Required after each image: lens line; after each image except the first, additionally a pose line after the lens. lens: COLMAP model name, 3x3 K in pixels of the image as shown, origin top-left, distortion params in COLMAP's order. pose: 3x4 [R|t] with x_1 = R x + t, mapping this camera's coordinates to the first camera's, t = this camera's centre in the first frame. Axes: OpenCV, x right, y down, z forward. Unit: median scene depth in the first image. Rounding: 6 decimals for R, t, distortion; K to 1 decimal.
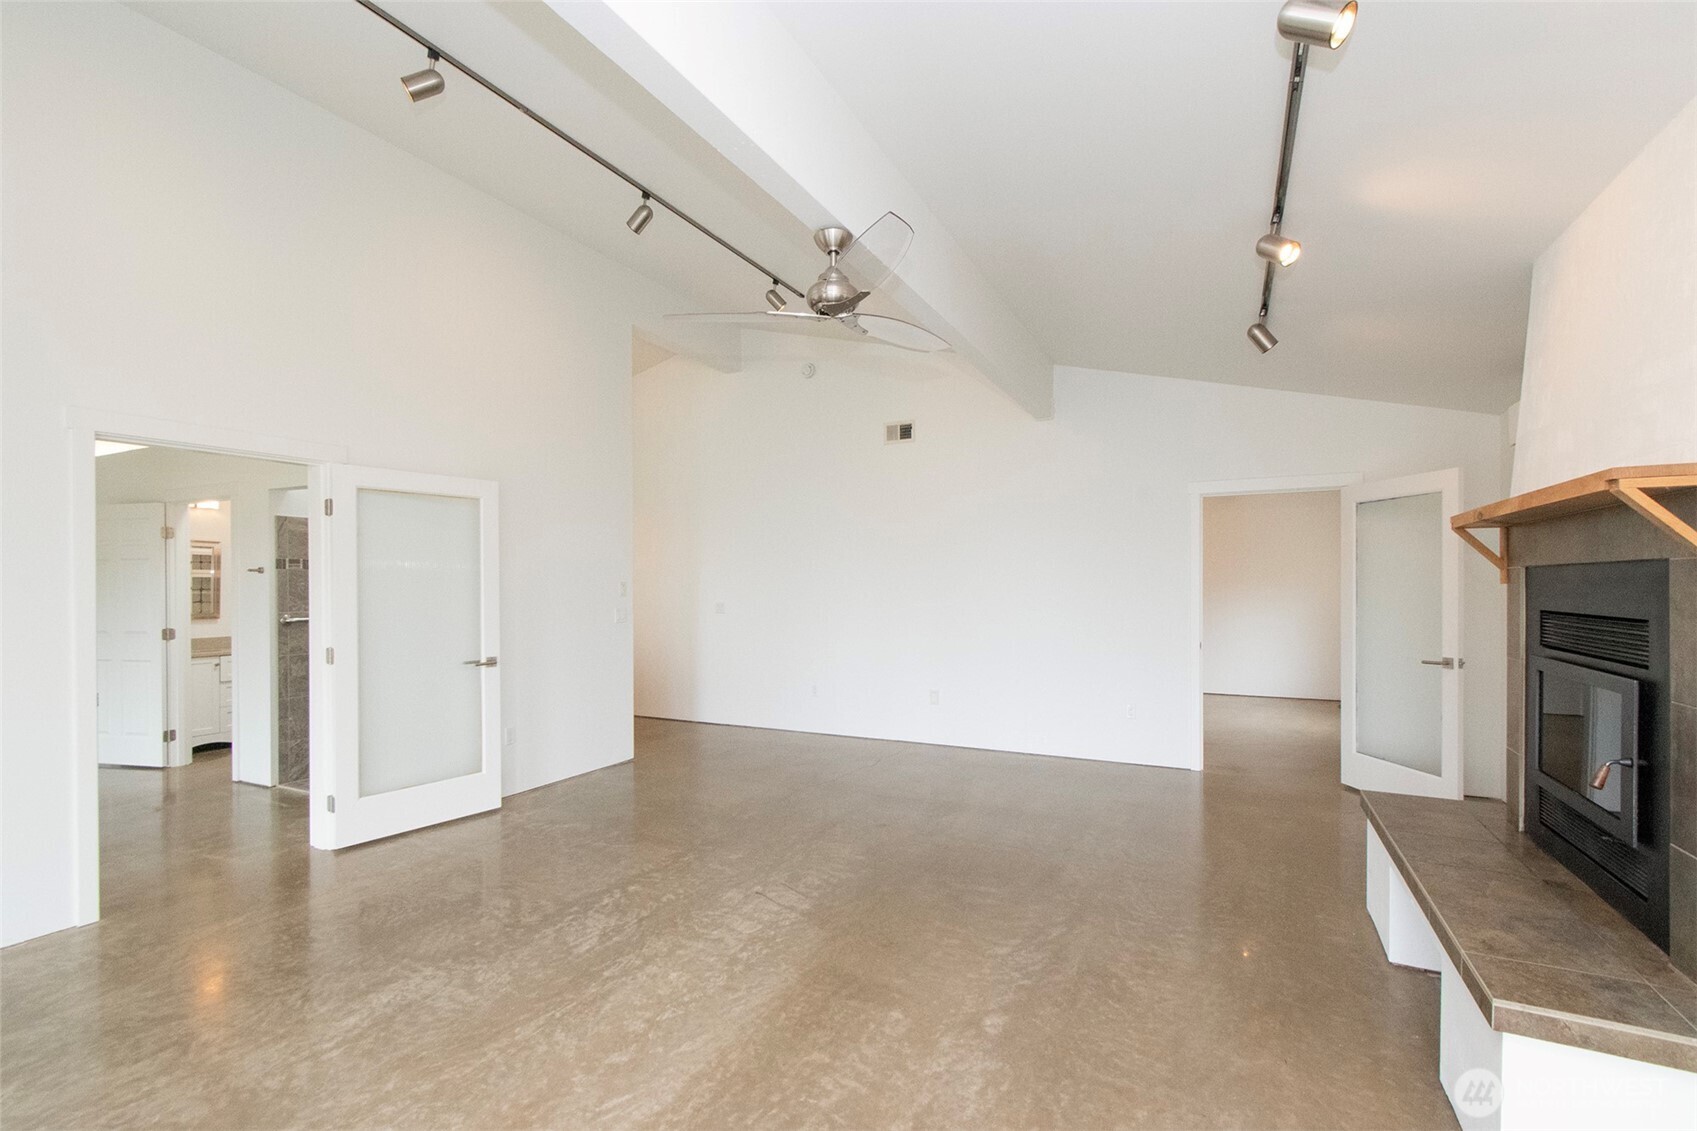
lens RADIAL K [[738.3, 0, 840.8], [0, 738.3, 569.7], [0, 0, 1]] dist [-0.000417, -0.000236]
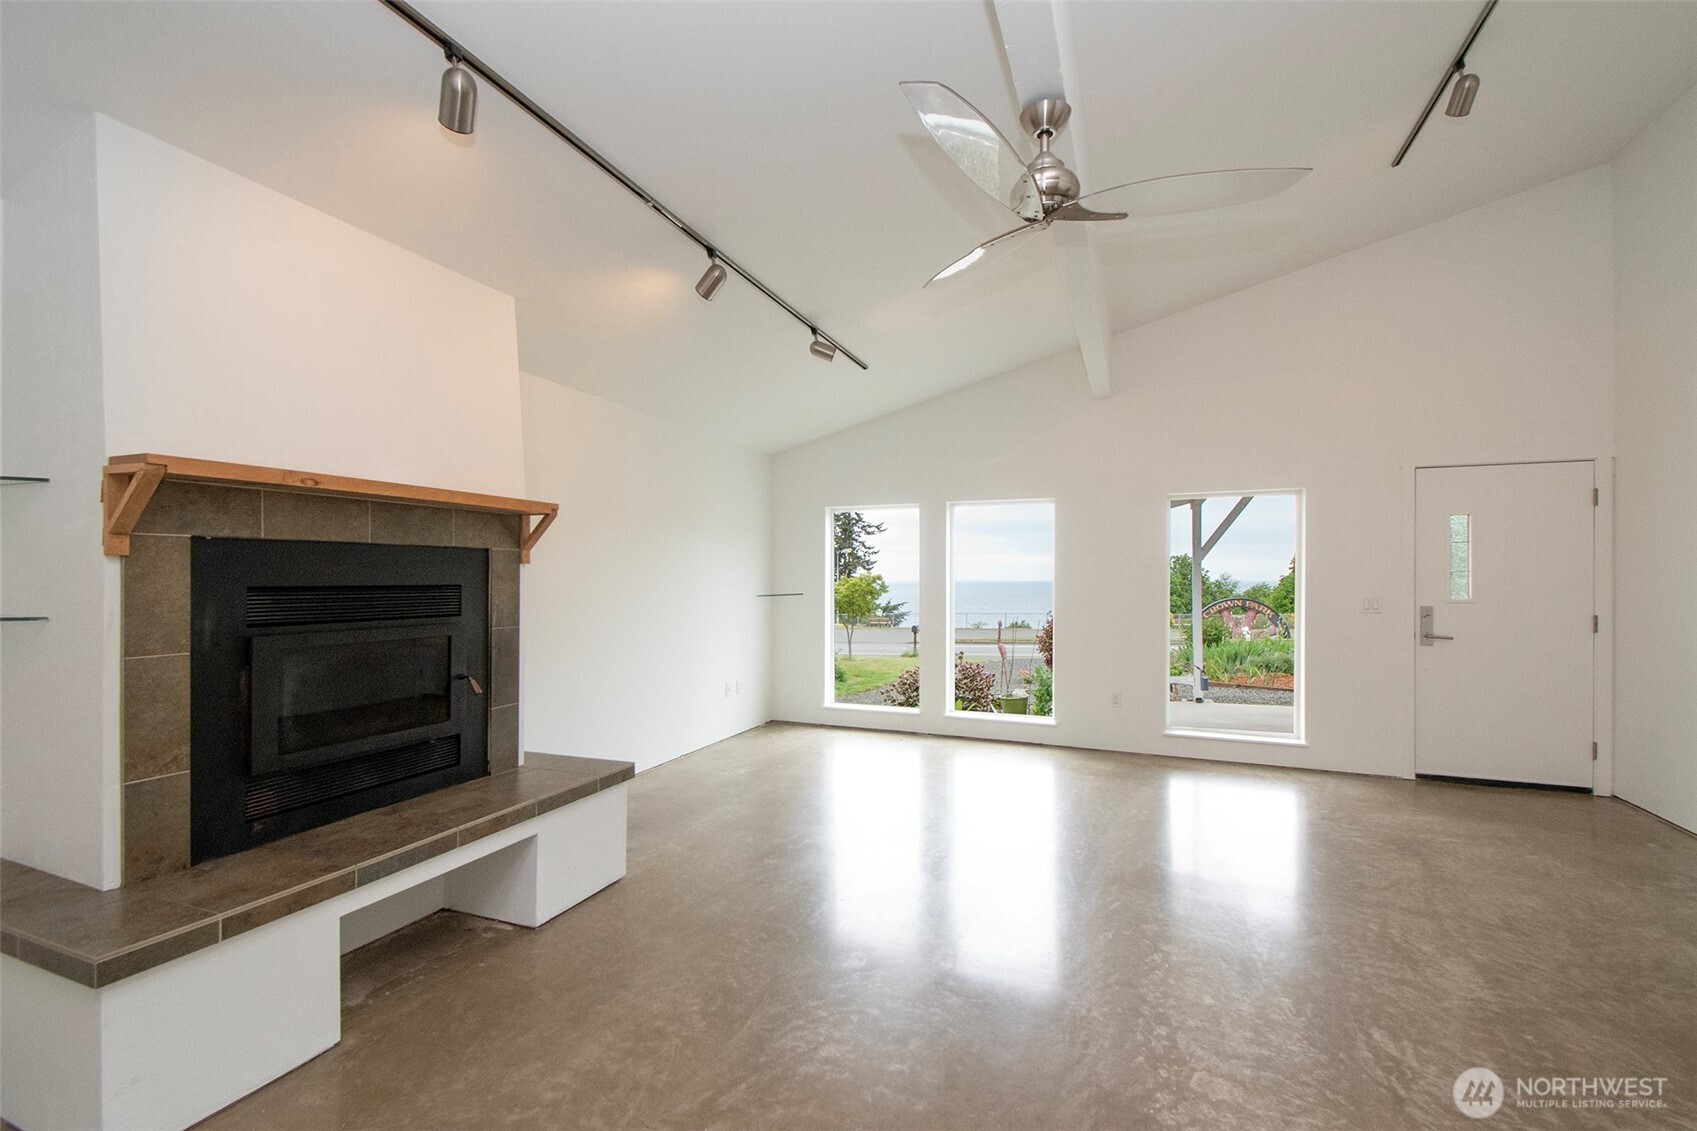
lens RADIAL K [[720.6, 0, 852.3], [0, 720.6, 573.0], [0, 0, 1]] dist [0.016797, -0.016501]
pose [[-0.995540, -0.000015, -0.094339, 0.254296], [0.001955, 0.999782, -0.020794, 0.051127], [0.094318, -0.020886, -0.995323, 1.666007]]
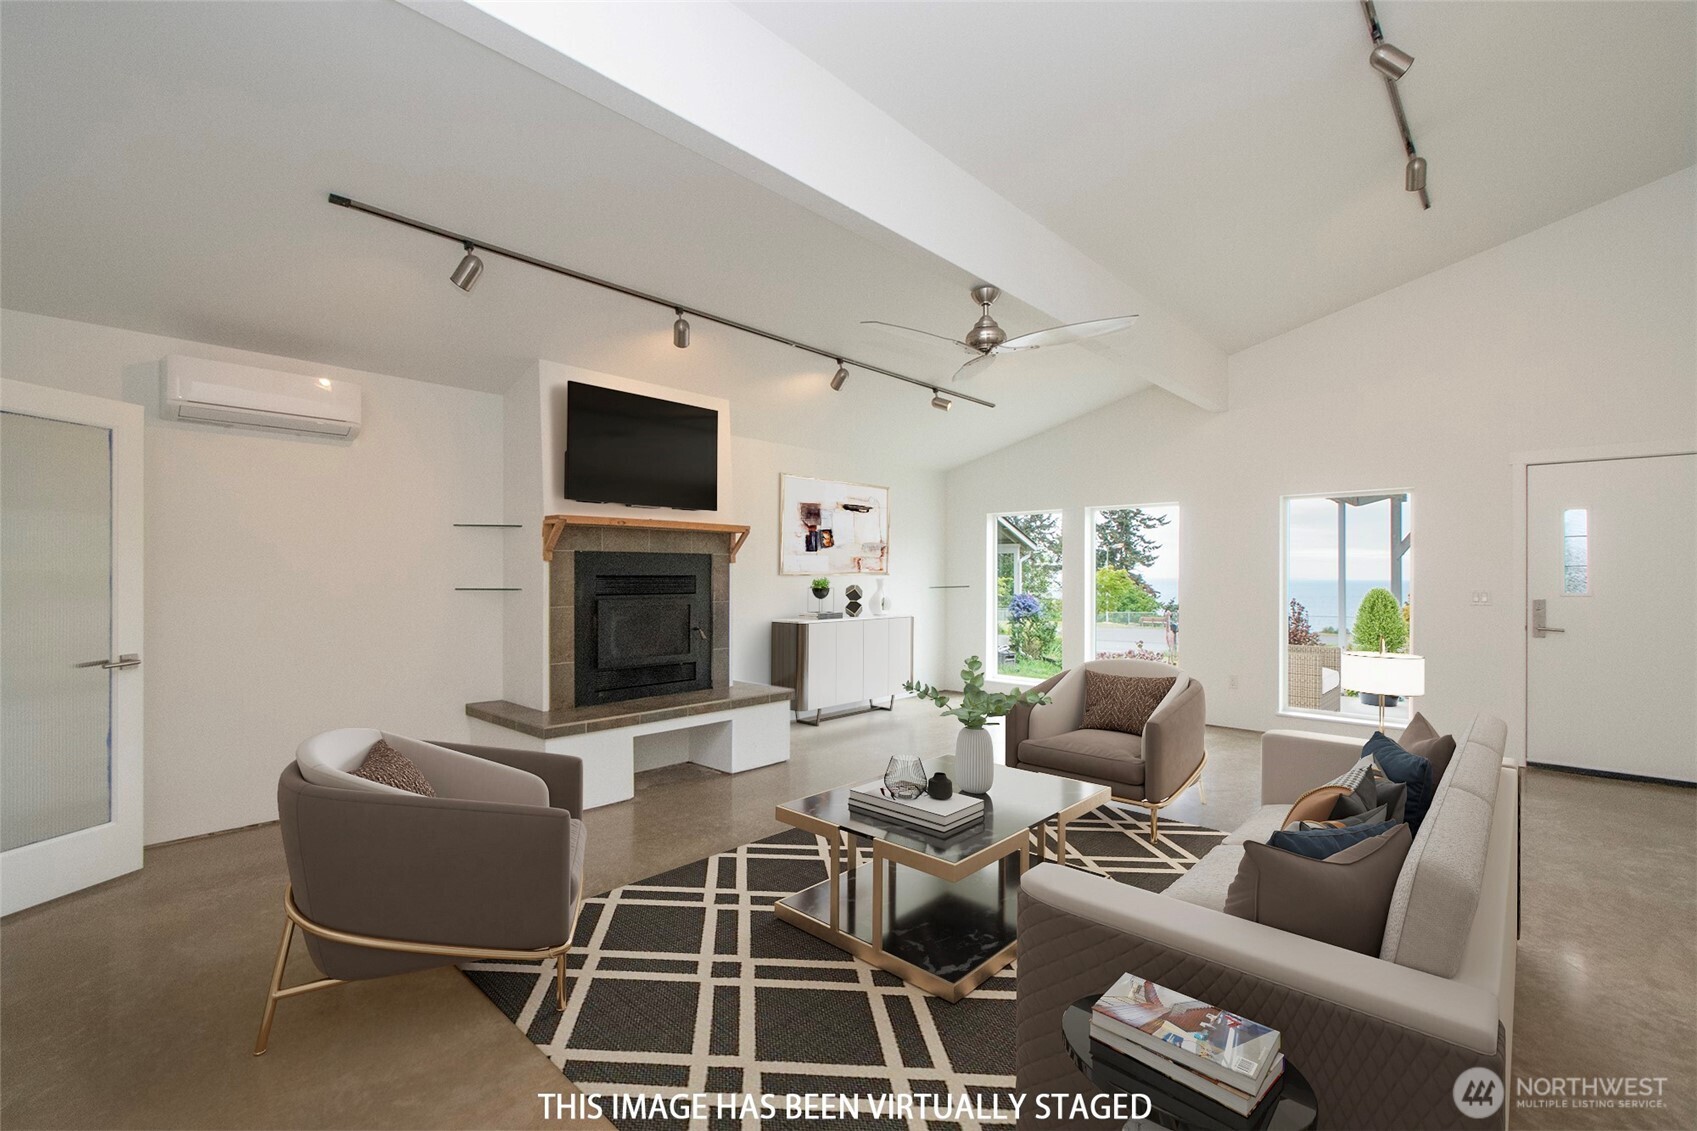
lens RADIAL K [[735.6, 0, 848.5], [0, 735.6, 565.5], [0, 0, 1]] dist [-0.050319, -0.000030]
pose [[-0.964721, 0.002741, 0.263260, -0.071669], [-0.004104, 0.999668, -0.025448, 0.063297], [-0.263242, -0.025631, -0.964389, 2.148820]]
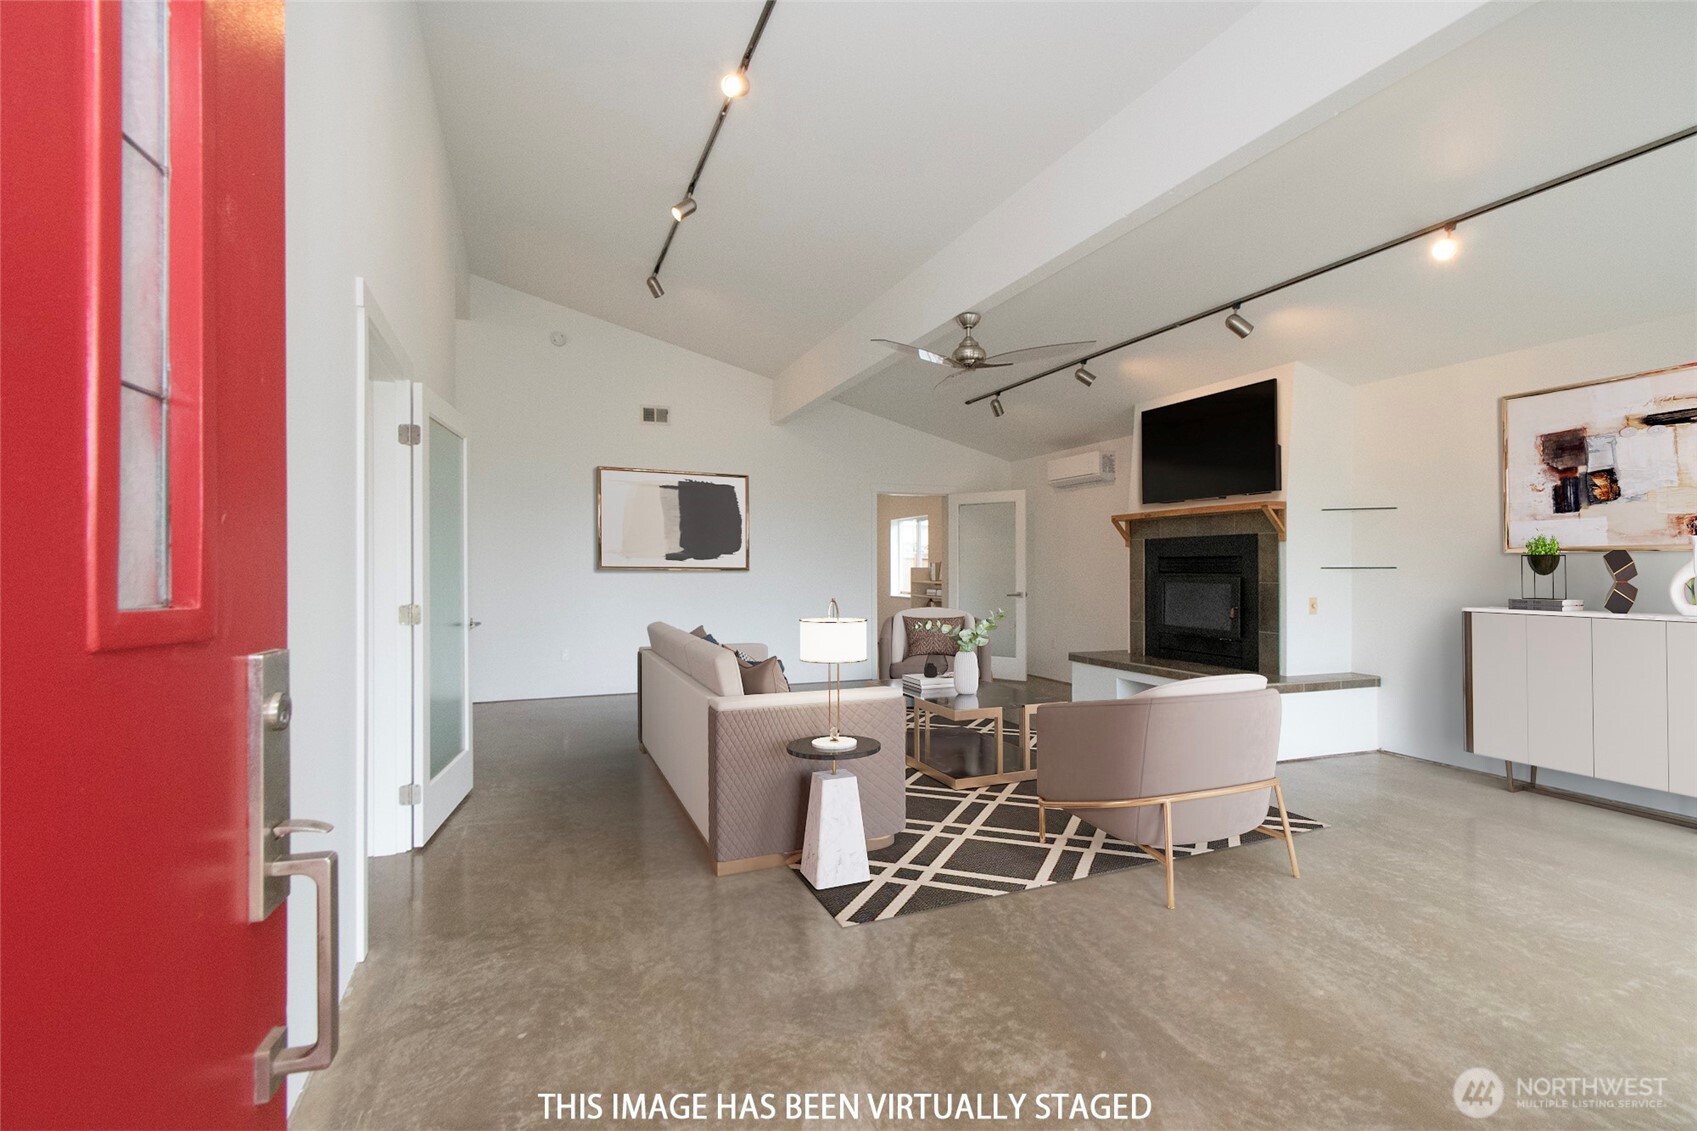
lens RADIAL K [[738.3, 0, 840.8], [0, 738.3, 569.7], [0, 0, 1]] dist [-0.000417, -0.000236]
pose [[0.664717, -0.003030, 0.747089, -1.119591], [-0.010942, 0.999845, 0.013790, 0.063358], [-0.747015, -0.017341, 0.664581, 0.313059]]
